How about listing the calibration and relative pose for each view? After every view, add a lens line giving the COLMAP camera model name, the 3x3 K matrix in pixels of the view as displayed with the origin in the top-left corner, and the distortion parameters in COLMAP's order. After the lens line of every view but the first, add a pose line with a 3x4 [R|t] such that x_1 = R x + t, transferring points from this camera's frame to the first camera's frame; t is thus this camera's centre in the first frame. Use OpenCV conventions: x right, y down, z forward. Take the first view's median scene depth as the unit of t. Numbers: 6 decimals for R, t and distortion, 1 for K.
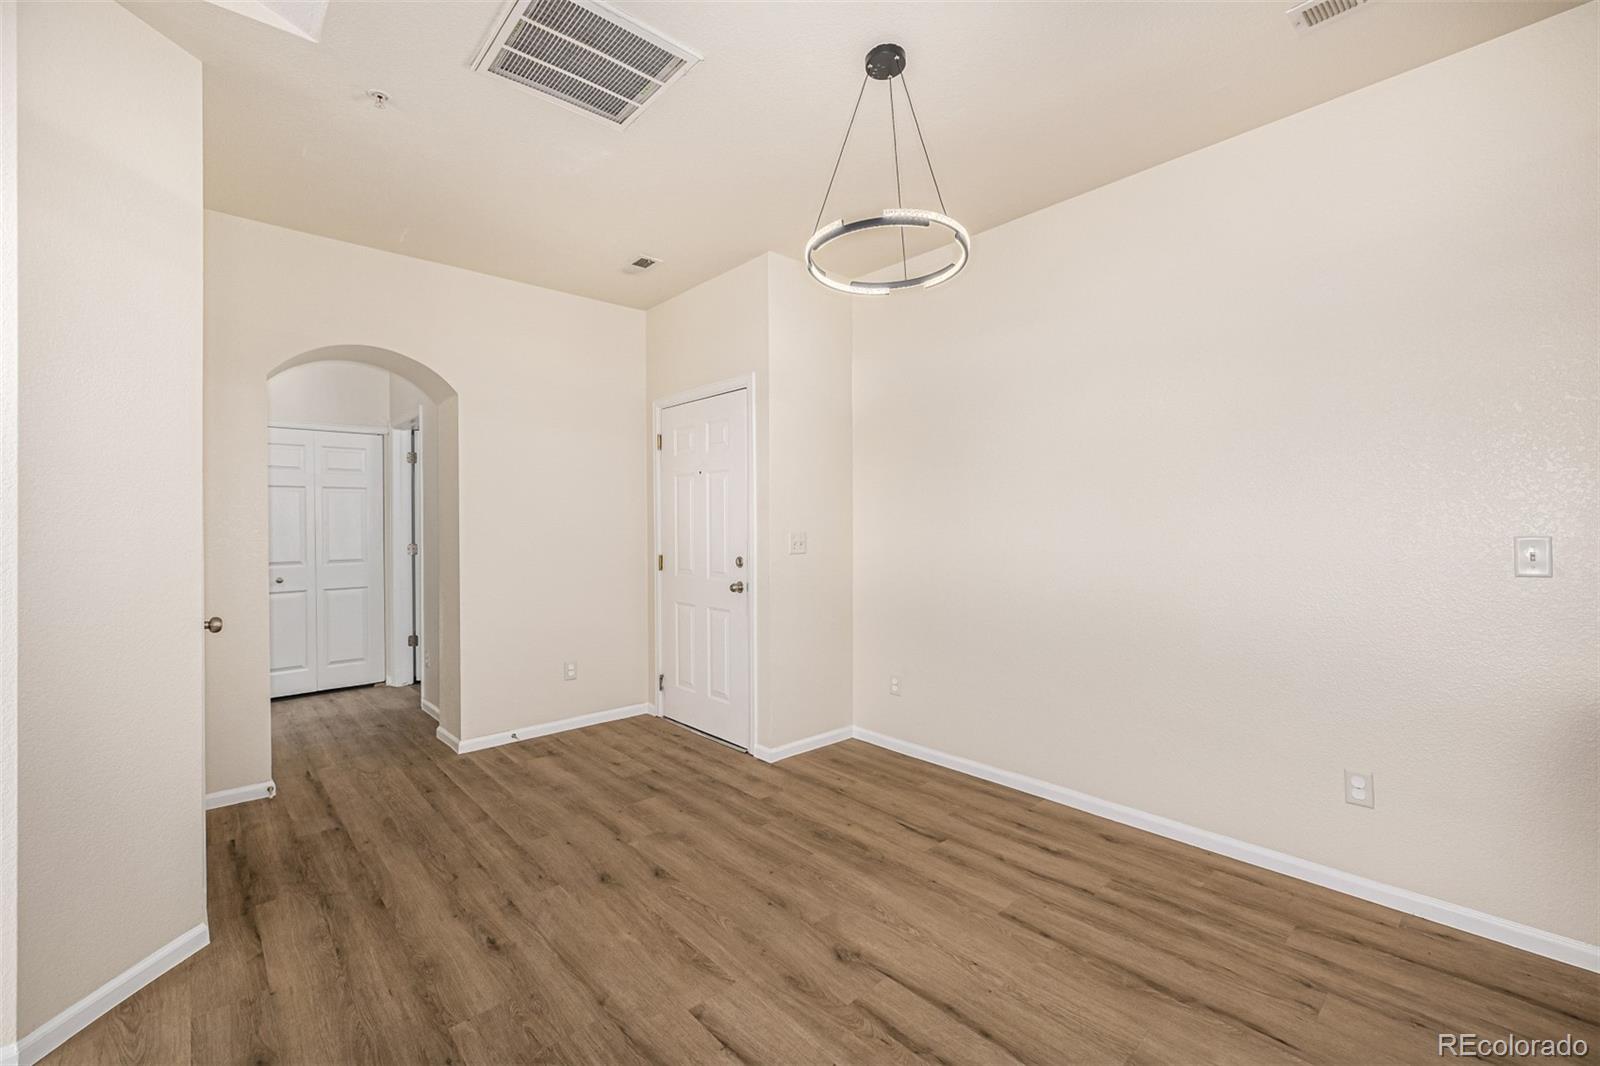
lens RADIAL K [[674.5, 0, 802.0], [0, 674.5, 530.7], [0, 0, 1]] dist [0.000964, 0.000052]
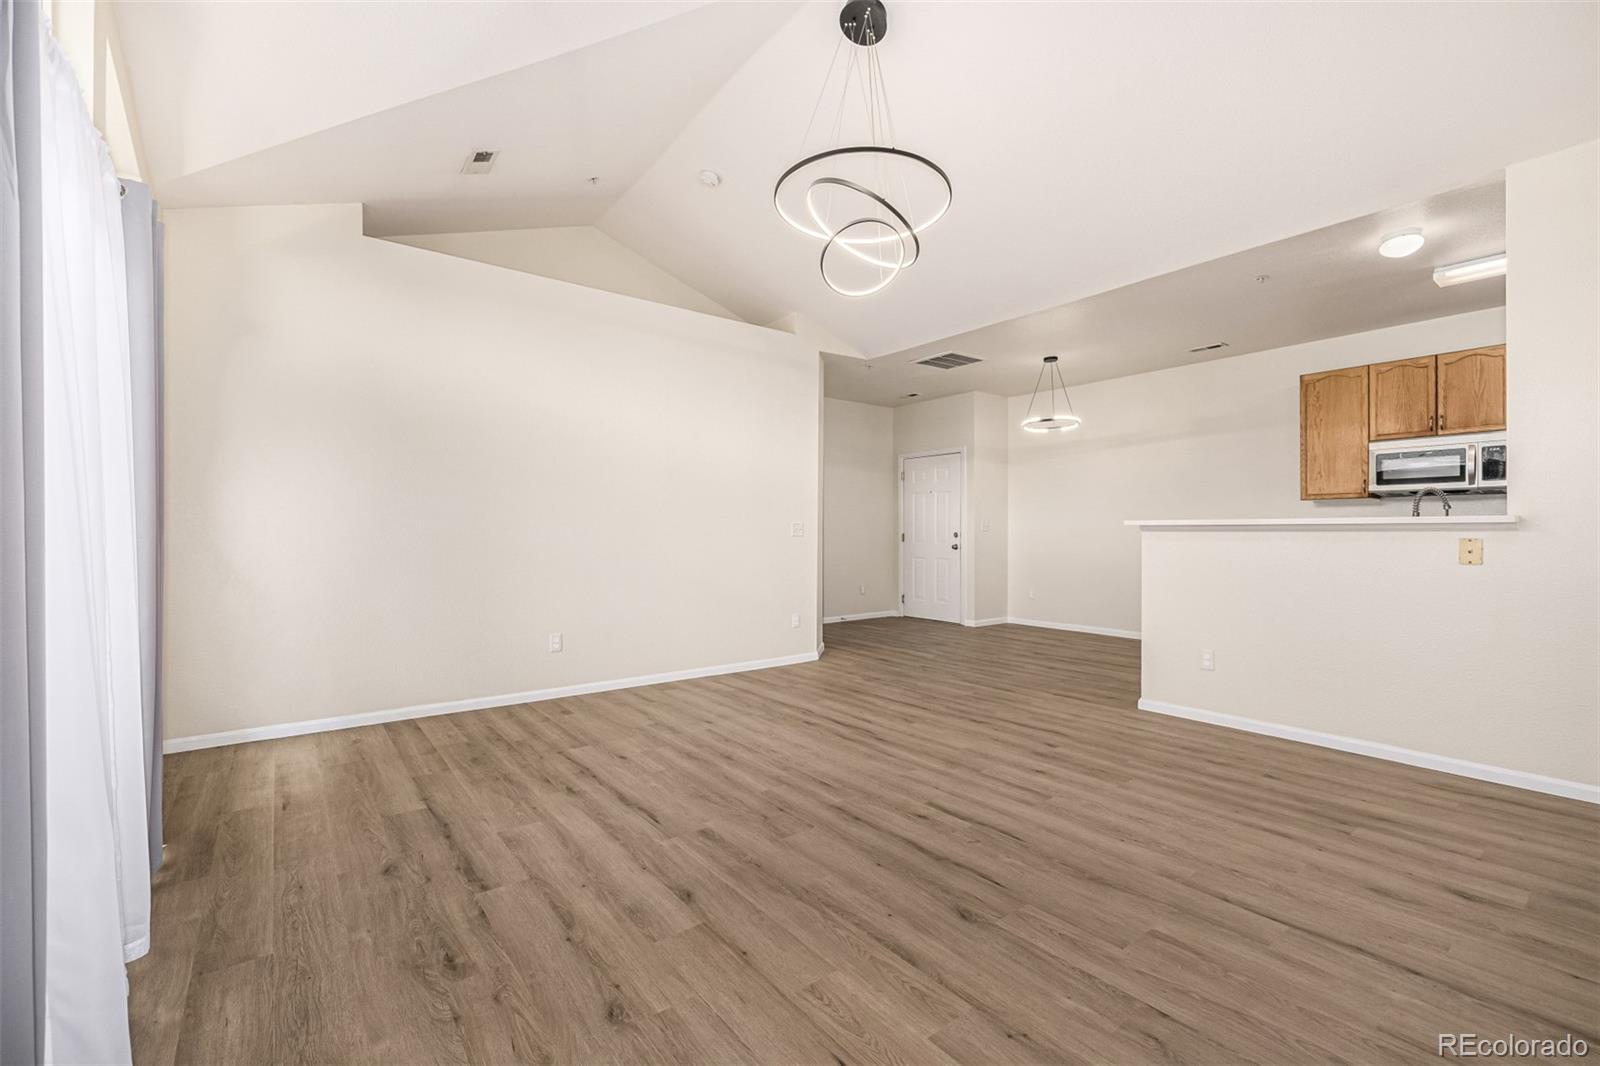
lens RADIAL K [[674.5, 0, 800.9], [0, 674.5, 531.5], [0, 0, 1]] dist [0.000964, 0.000052]
pose [[0.996782, 0.006962, -0.079853, -0.565686], [-0.007810, 0.999916, -0.010305, 0.084160], [0.079775, 0.010896, 0.996753, -1.581163]]
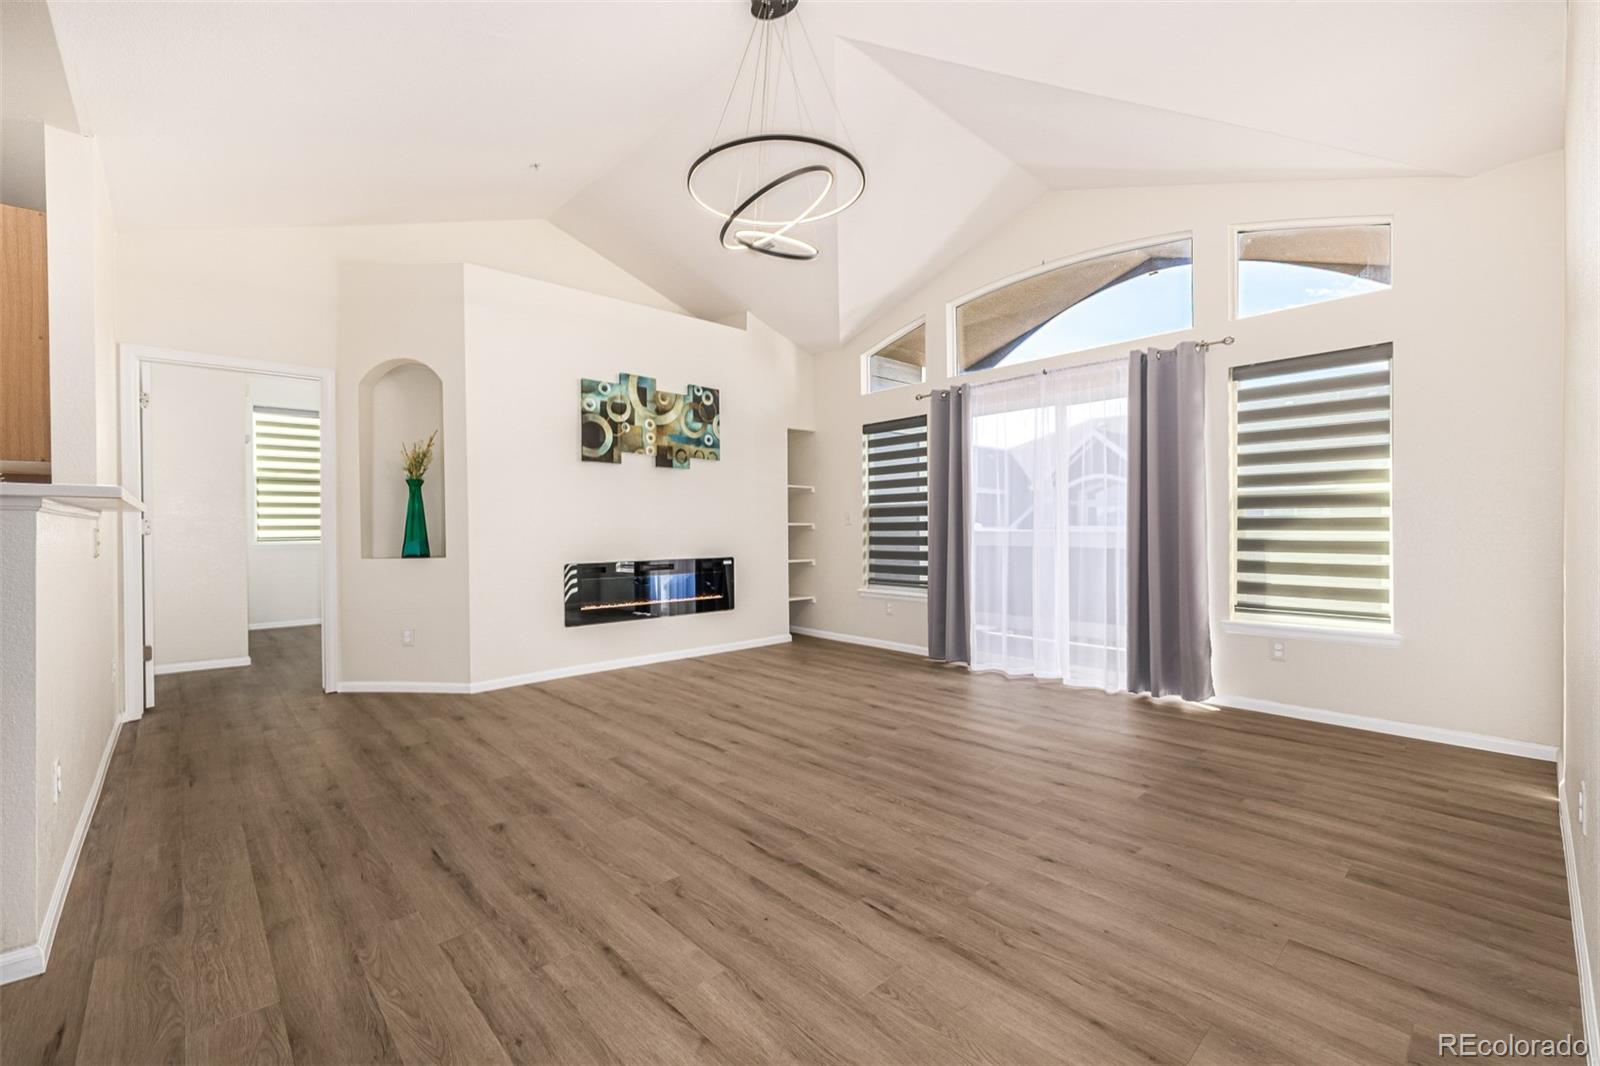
lens RADIAL K [[674.5, 0, 801.6], [0, 674.5, 528.5], [0, 0, 1]] dist [0.000964, 0.000052]
pose [[-0.999908, 0.011864, -0.006505, -0.585349], [0.011788, 0.999863, 0.011621, 0.076942], [0.006642, 0.011544, -0.999911, 0.644499]]
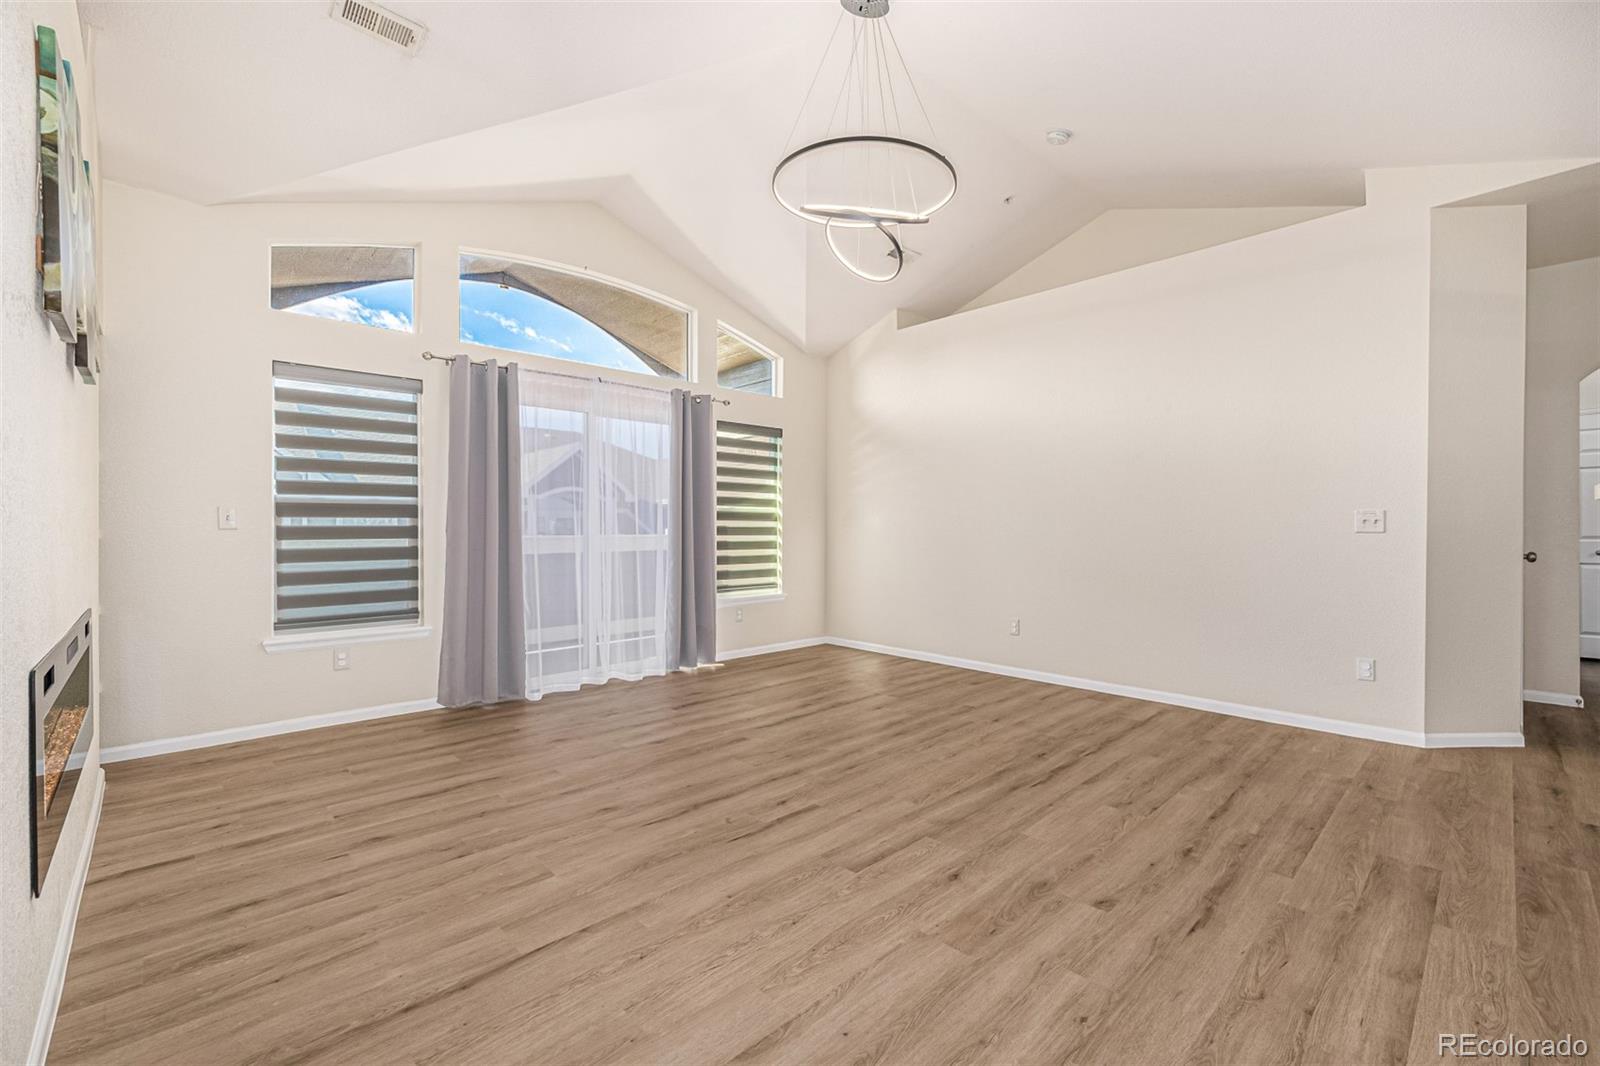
lens RADIAL K [[674.5, 0, 803.7], [0, 674.5, 527.3], [0, 0, 1]] dist [0.000964, 0.000052]
pose [[0.025617, 0.004239, -0.999663, 0.531365], [-0.009553, 0.999946, 0.003996, 0.072031], [0.999626, 0.009447, 0.025656, -0.591715]]
